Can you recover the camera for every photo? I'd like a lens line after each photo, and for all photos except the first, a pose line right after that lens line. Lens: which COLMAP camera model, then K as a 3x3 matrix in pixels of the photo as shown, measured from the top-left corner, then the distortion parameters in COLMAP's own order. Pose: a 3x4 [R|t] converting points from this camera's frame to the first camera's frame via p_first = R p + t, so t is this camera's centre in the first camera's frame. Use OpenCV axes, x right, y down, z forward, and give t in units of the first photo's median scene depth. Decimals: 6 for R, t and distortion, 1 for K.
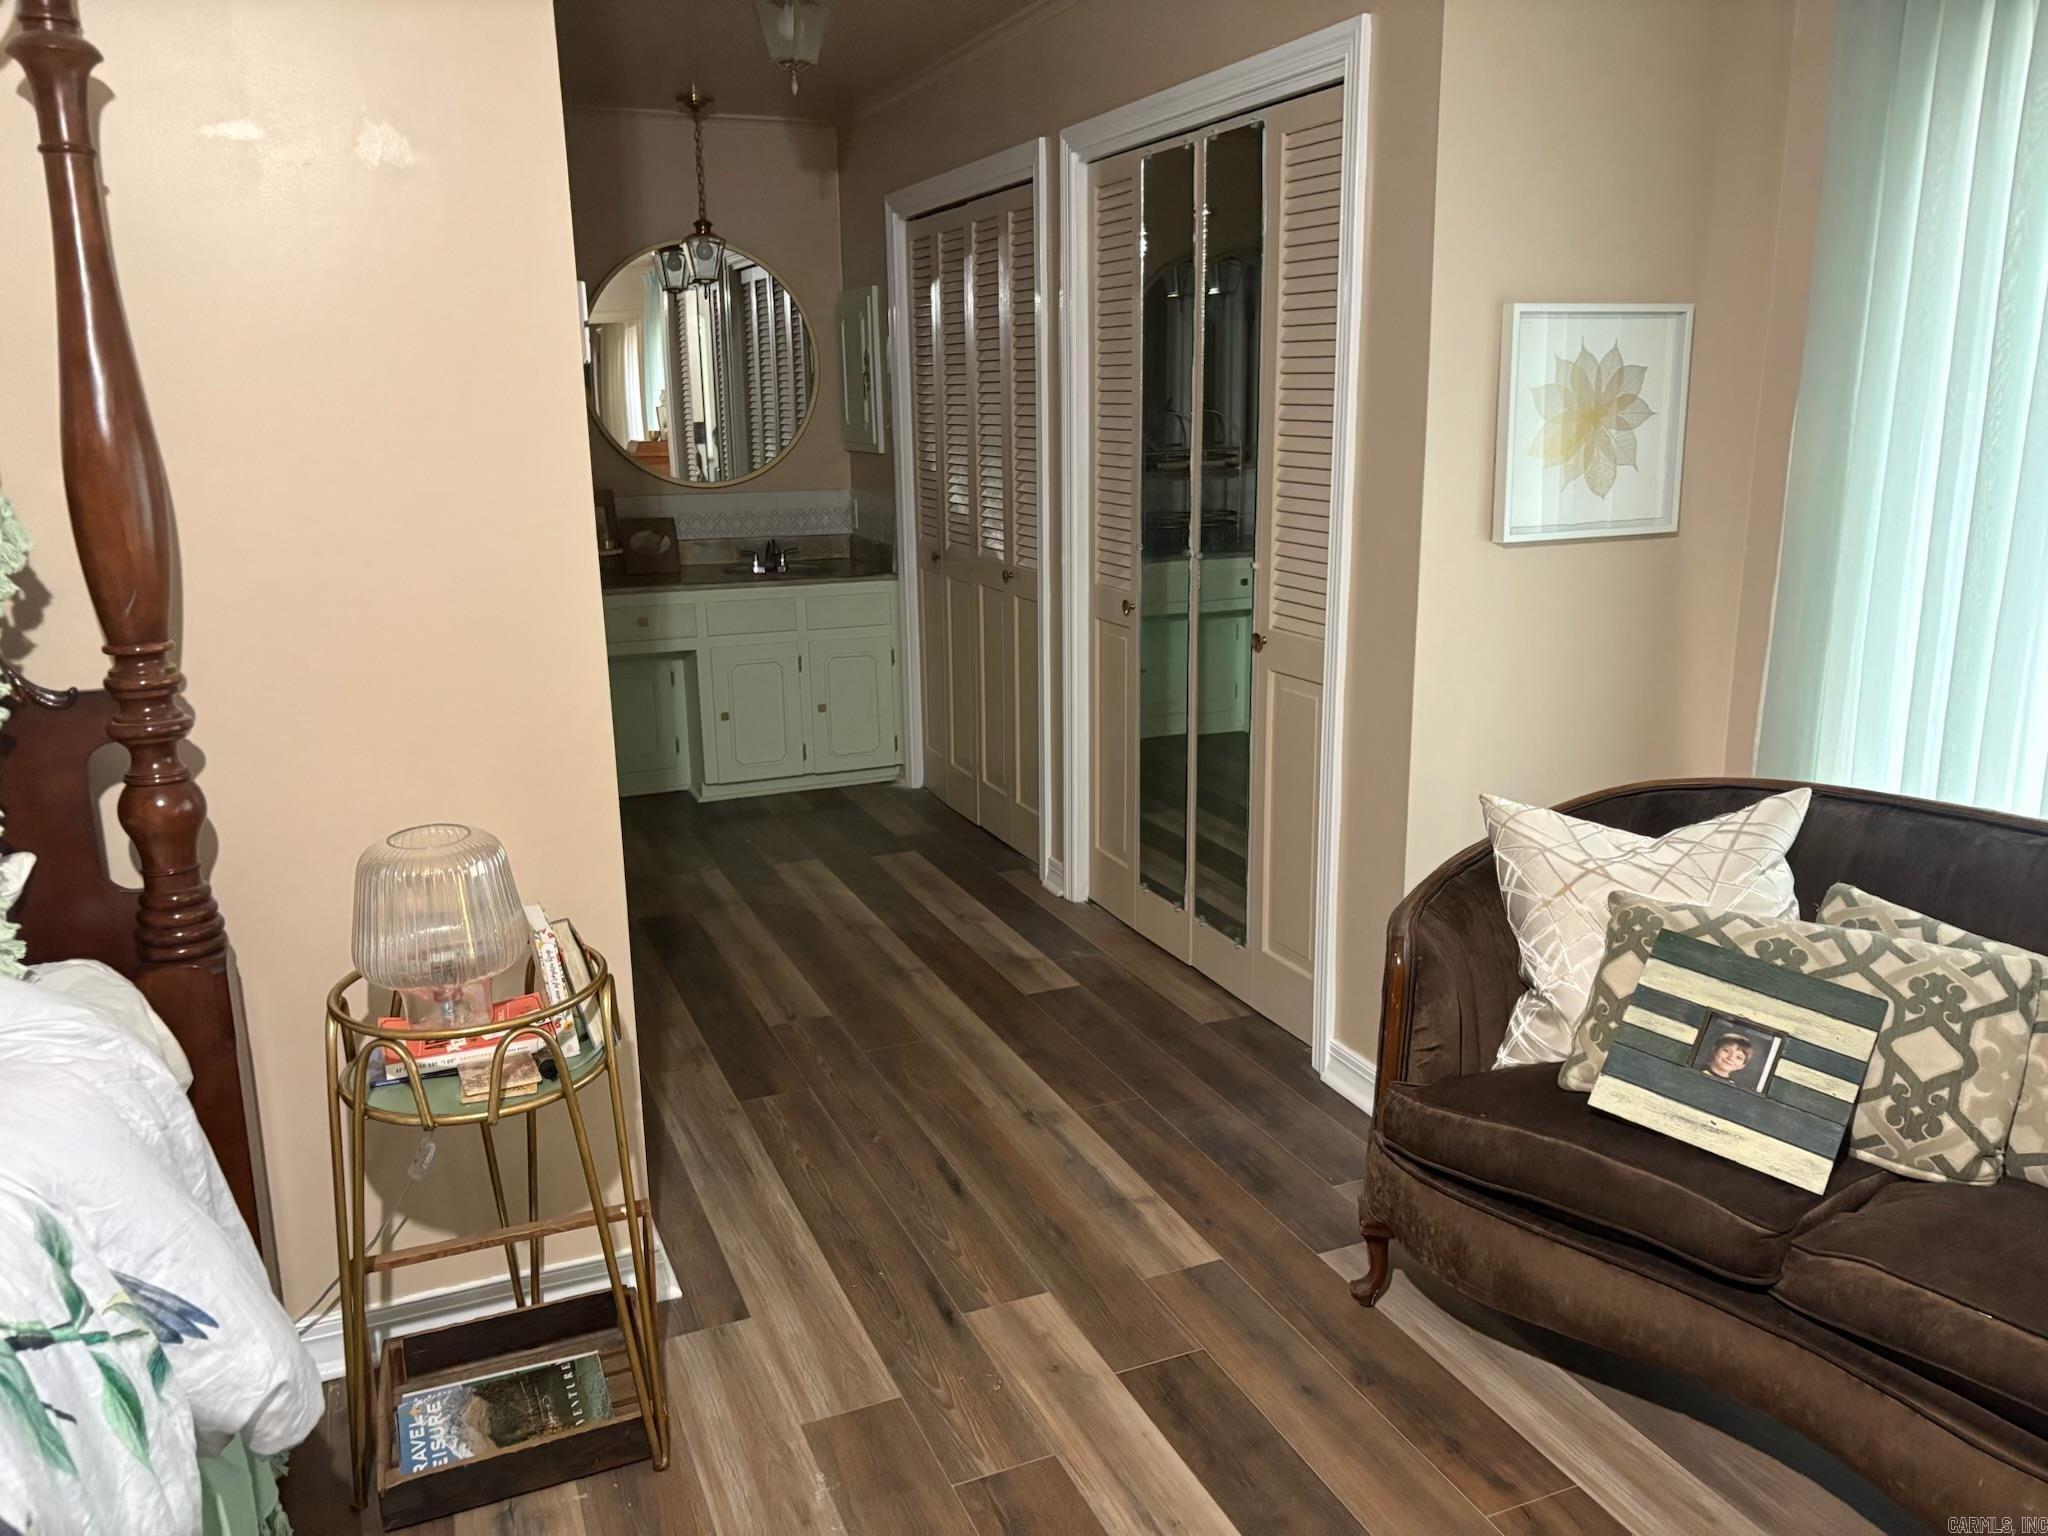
lens RADIAL K [[1538.7, 0, 1029.1], [0, 1538.7, 757.2], [0, 0, 1]] dist [0.006587, 0.001755]
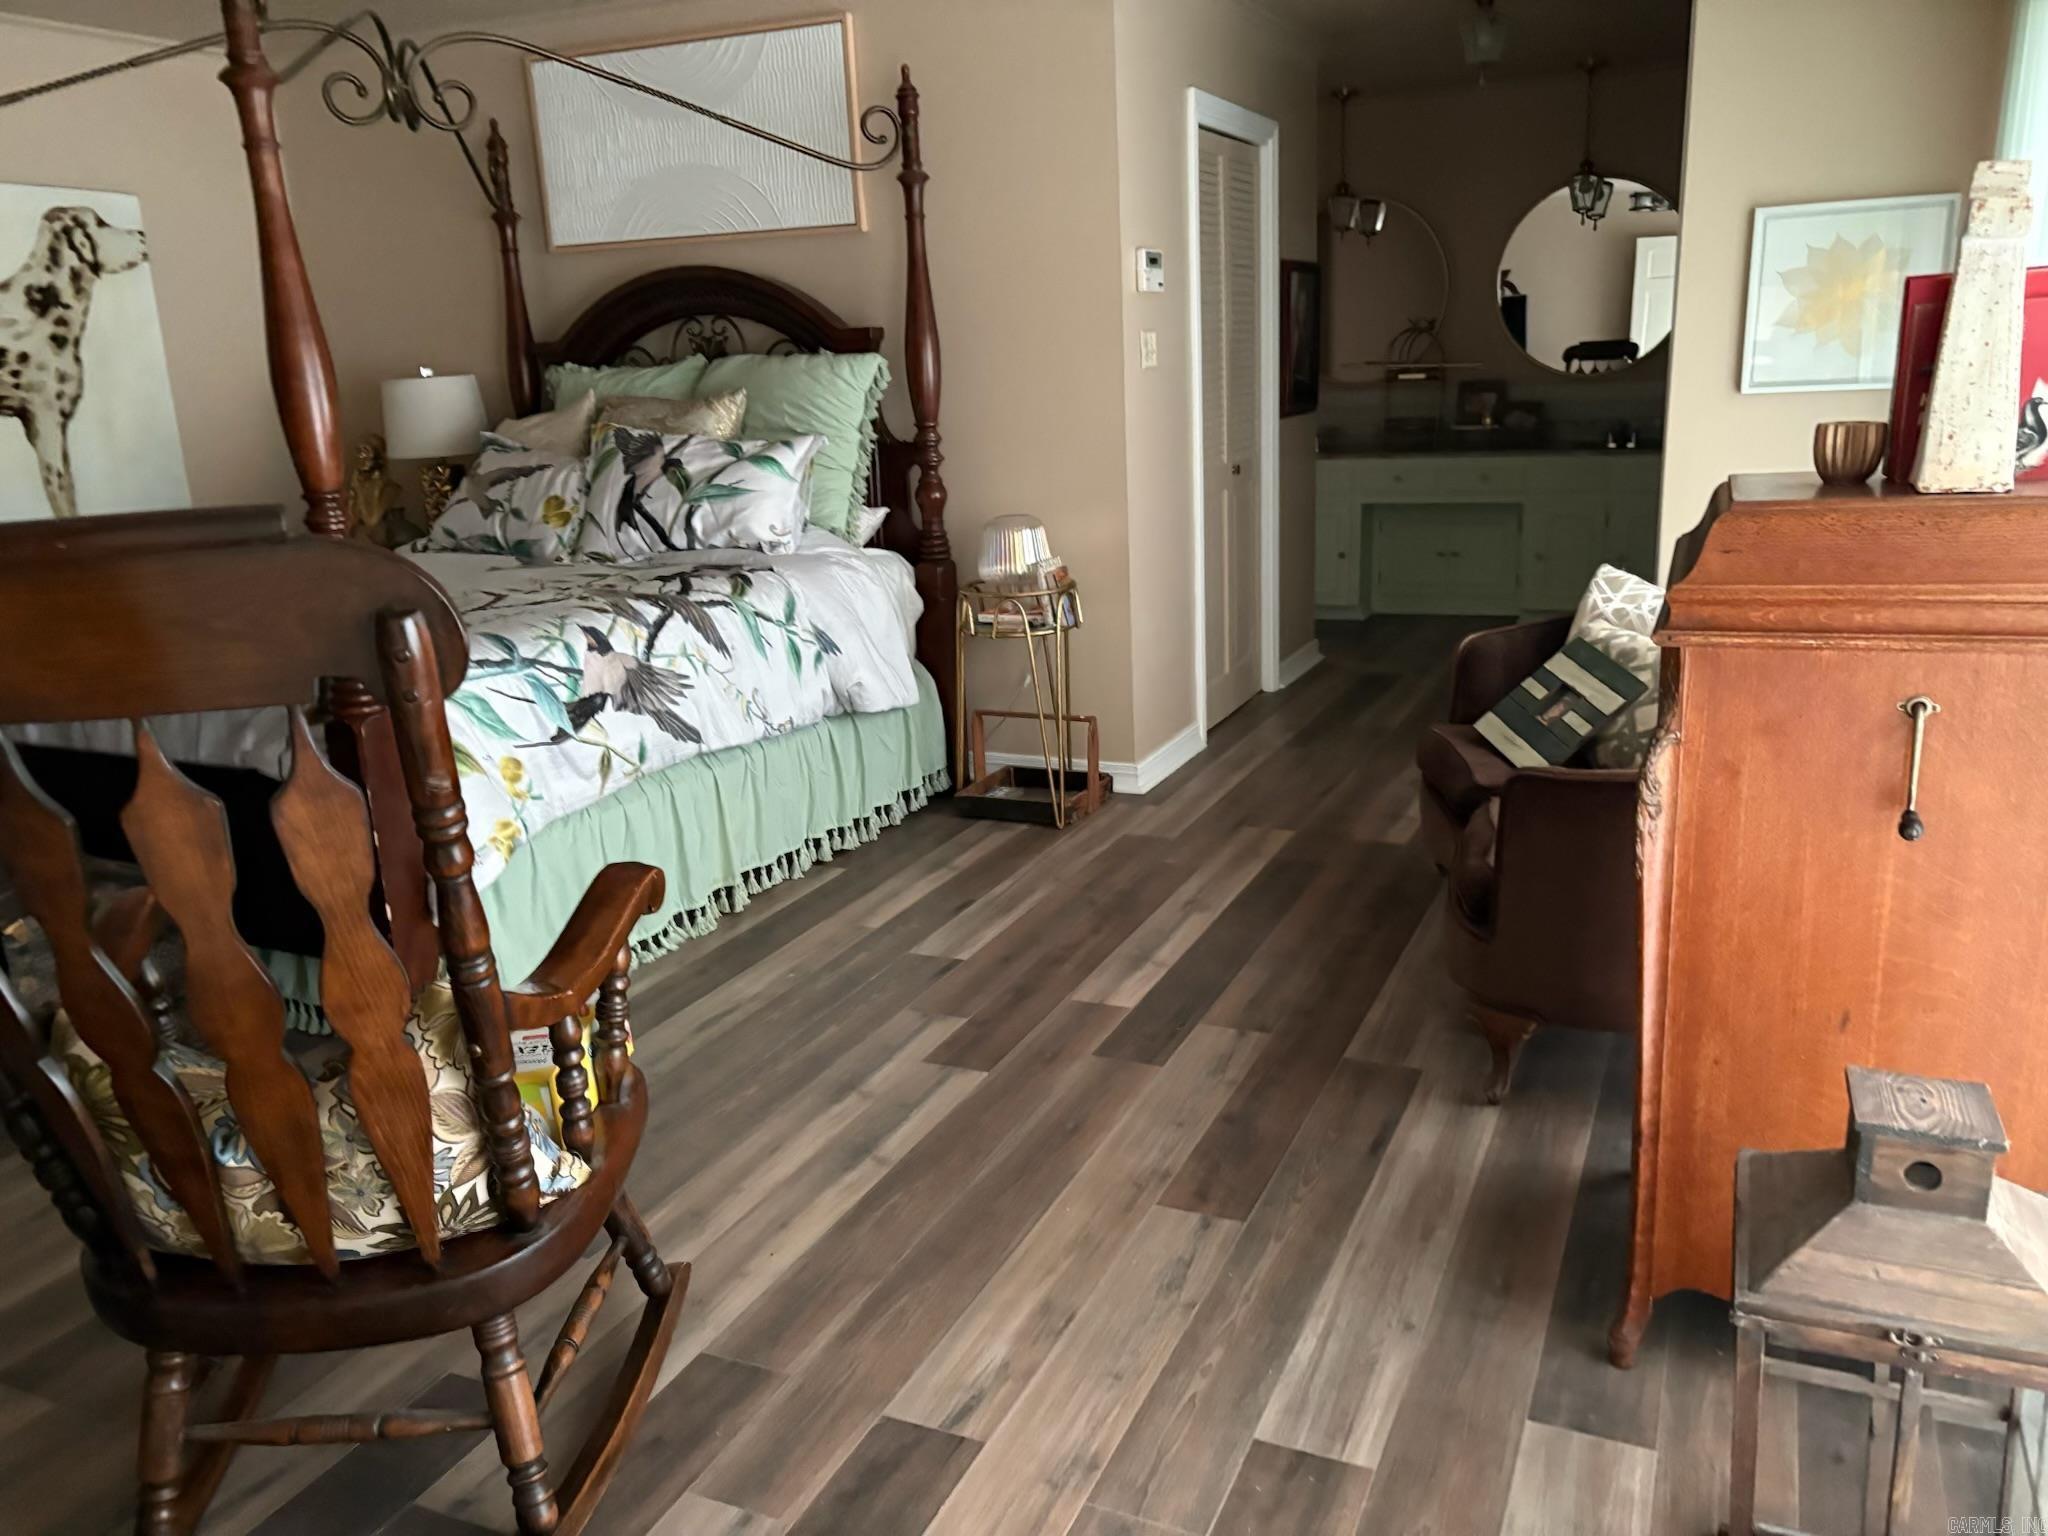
lens RADIAL K [[1538.7, 0, 1029.1], [0, 1538.7, 757.2], [0, 0, 1]] dist [0.006587, 0.001755]
pose [[0.671012, 0.171272, -0.721394, 0.481046], [-0.135470, 0.984897, 0.107823, 0.056979], [0.728966, 0.025376, 0.684079, -0.180169]]
